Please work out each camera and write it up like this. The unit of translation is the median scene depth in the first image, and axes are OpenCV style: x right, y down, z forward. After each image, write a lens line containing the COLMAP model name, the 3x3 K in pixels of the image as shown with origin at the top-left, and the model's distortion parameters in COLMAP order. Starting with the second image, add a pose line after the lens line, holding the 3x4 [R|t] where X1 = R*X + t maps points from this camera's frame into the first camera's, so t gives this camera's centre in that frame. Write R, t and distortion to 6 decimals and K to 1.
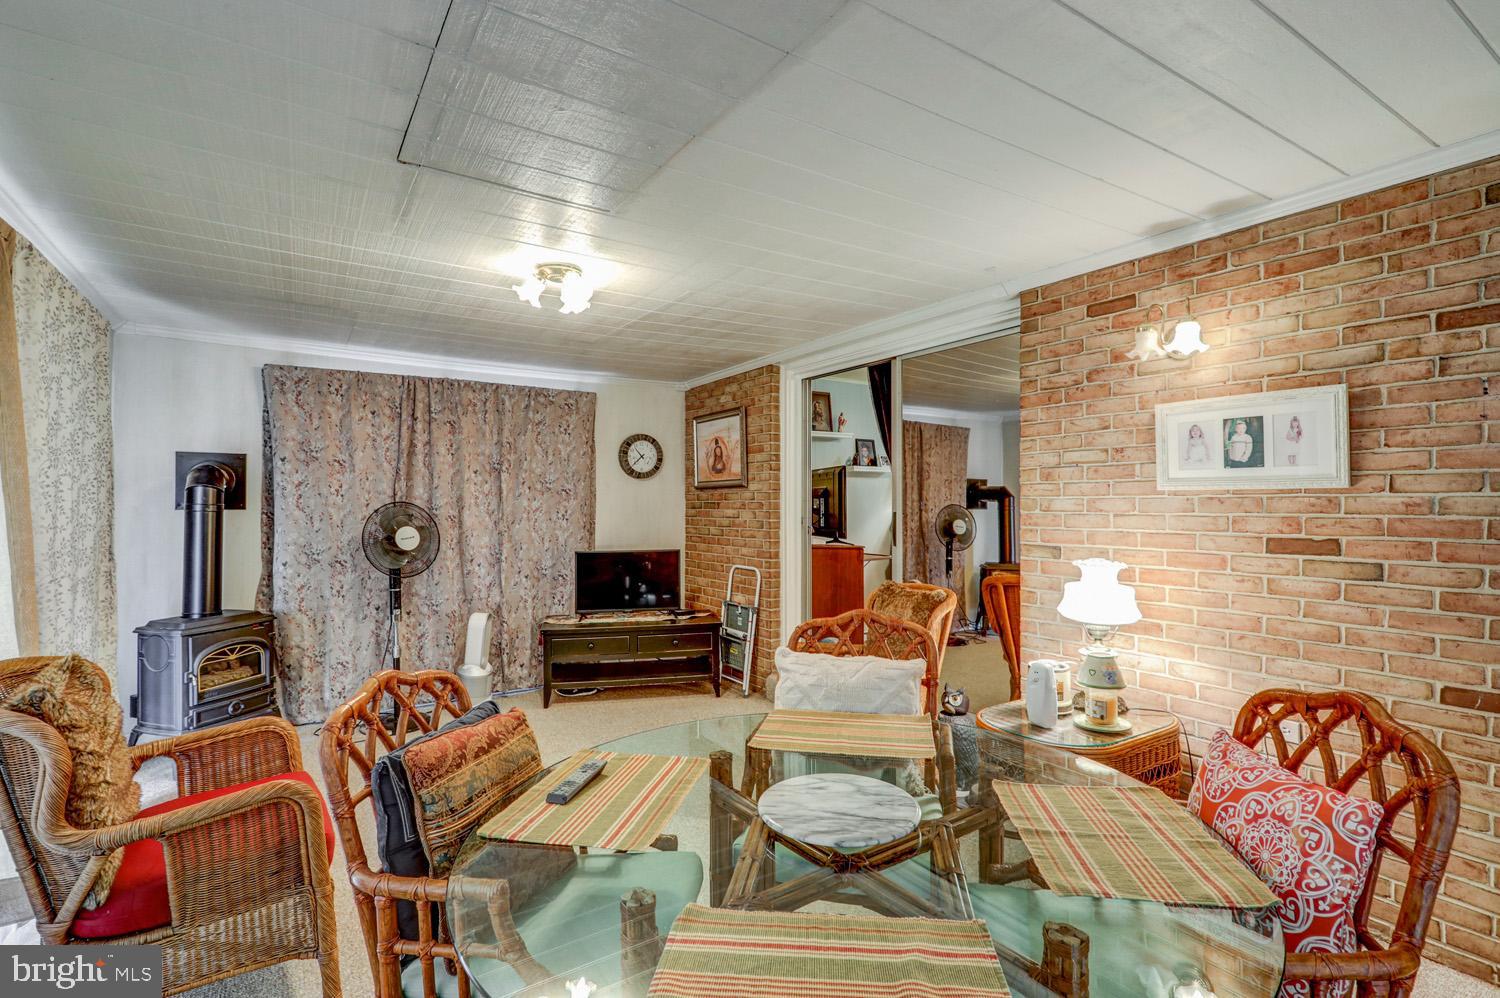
lens RADIAL K [[725.2, 0, 750.7], [0, 725.2, 496.8], [0, 0, 1]] dist [-0.001794, 0.001915]
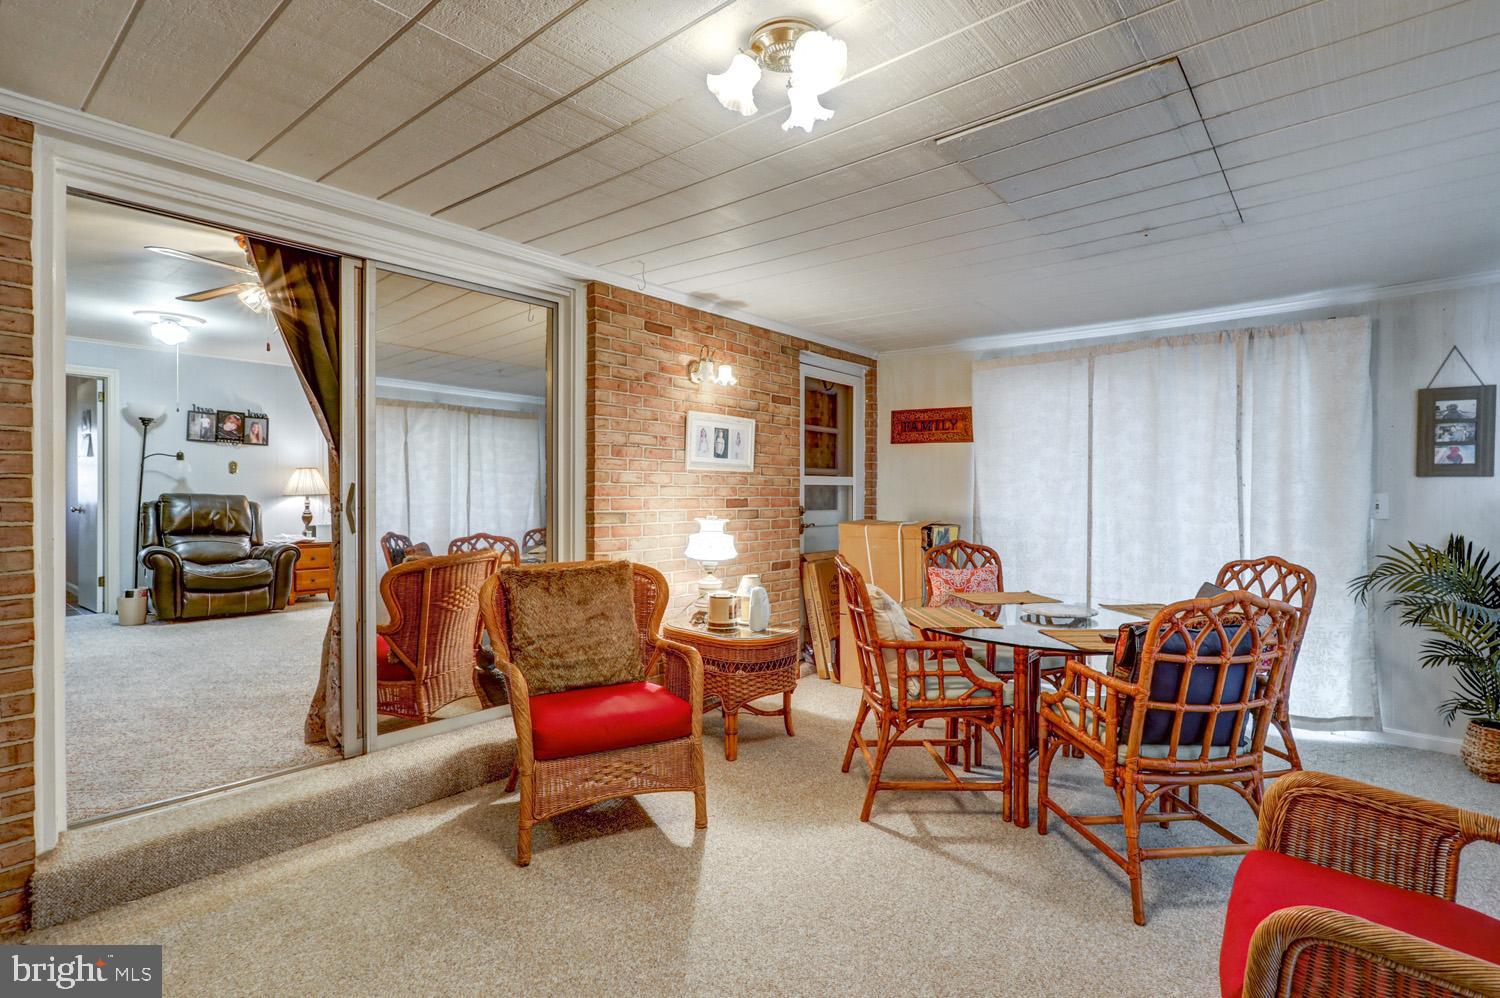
lens RADIAL K [[725.2, 0, 758.0], [0, 725.2, 500.1], [0, 0, 1]] dist [-0.001794, 0.001915]
pose [[-0.295997, -0.005742, 0.955172, -0.909576], [-0.012034, 0.999925, 0.002281, 0.050157], [-0.955113, -0.010820, -0.296044, 1.340226]]
